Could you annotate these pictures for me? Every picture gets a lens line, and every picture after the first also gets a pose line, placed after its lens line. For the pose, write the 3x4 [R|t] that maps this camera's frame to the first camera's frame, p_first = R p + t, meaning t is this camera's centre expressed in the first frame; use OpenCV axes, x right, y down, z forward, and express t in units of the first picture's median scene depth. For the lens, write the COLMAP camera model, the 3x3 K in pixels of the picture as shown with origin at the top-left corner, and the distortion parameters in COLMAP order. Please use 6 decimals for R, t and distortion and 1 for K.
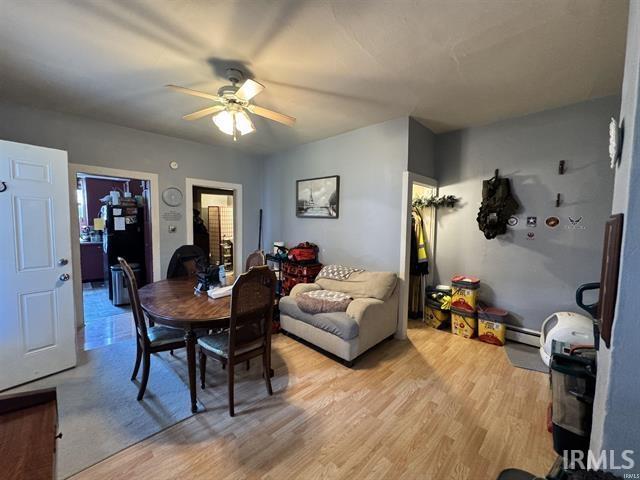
lens RADIAL K [[255.0, 0, 320.0], [0, 255.0, 240.0], [0, 0, 1]] dist [-0.000850, 0.000062]
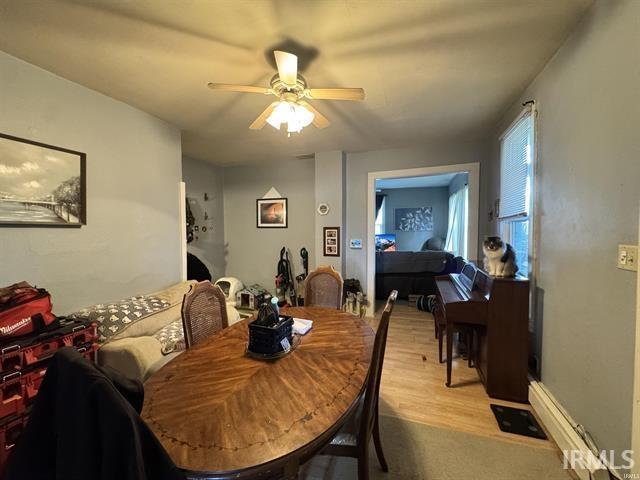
lens RADIAL K [[255.0, 0, 320.0], [0, 255.0, 240.0], [0, 0, 1]] dist [-0.000850, 0.000062]
pose [[-0.422149, -0.053998, 0.904917, -0.830062], [0.061730, 0.994195, 0.088123, -0.090697], [-0.904422, 0.093061, -0.416366, 0.930134]]
